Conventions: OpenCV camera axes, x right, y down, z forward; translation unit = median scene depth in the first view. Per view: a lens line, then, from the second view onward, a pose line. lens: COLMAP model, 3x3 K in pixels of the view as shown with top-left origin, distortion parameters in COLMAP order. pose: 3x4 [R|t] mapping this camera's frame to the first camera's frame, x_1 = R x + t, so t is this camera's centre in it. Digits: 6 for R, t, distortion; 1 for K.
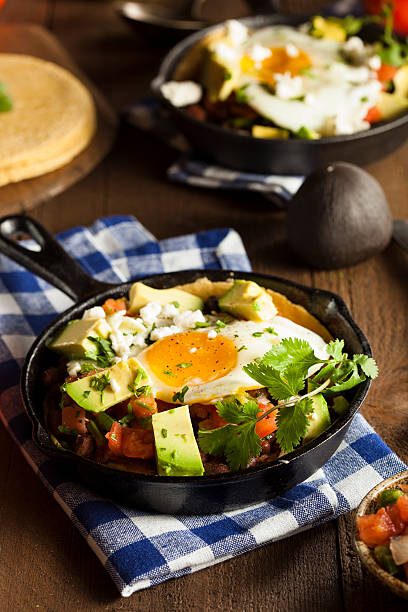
lens RADIAL K [[1936.9, 0, 204.0], [0, 1936.9, 306.0], [0, 0, 1]] dist [0.019352, -0.936860]
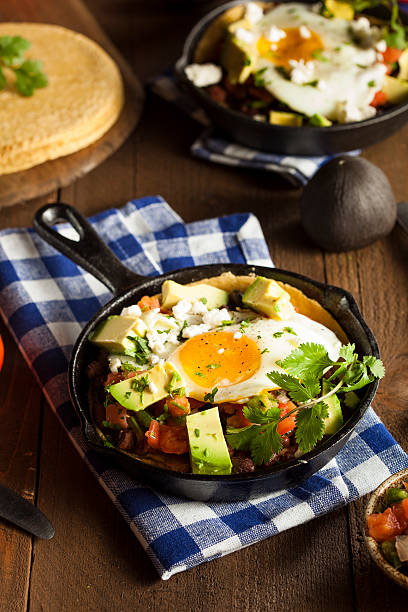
lens RADIAL K [[1903.5, 0, 204.0], [0, 1903.5, 306.0], [0, 0, 1]] dist [0.042018, -0.806345]
pose [[0.999970, 0.001379, 0.007673, -0.023747], [-0.002308, 0.992473, 0.122443, -0.136832], [-0.007446, -0.122457, 0.992446, -0.095728]]
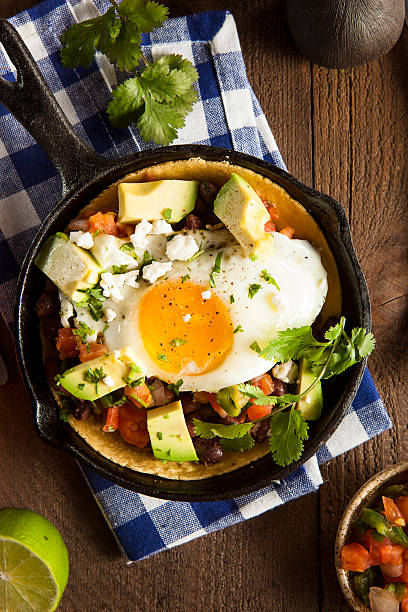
lens RADIAL K [[1012.6, 0, 204.0], [0, 1012.6, 306.0], [0, 0, 1]] dist [-0.025130, -0.043904]
pose [[0.999927, -0.004455, 0.011229, -0.002819], [-0.006236, 0.605767, 0.795618, -0.378343], [-0.010347, -0.795630, 0.605695, 0.687463]]
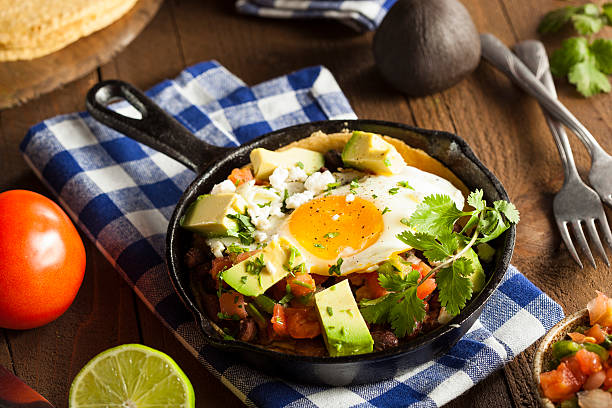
lens RADIAL K [[1936.9, 0, 307.1], [0, 1936.9, 196.9], [0, 0, 1]] dist [0.019352, -0.936860]
pose [[0.985026, -0.129408, 0.113918, -0.131464], [0.114384, 0.984922, 0.129788, -0.117888], [-0.128996, -0.114814, 0.984976, 0.012806]]
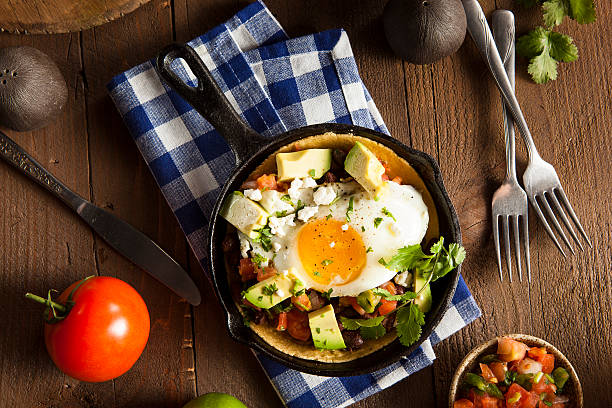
lens RADIAL K [[913.2, 0, 306.0], [0, 913.2, 204.0], [0, 0, 1]] dist [-0.023783, -0.075849]
pose [[0.996847, -0.068874, 0.039404, -0.046961], [0.016666, 0.667245, 0.744652, -0.470223], [-0.077580, -0.741647, 0.666289, 0.583969]]
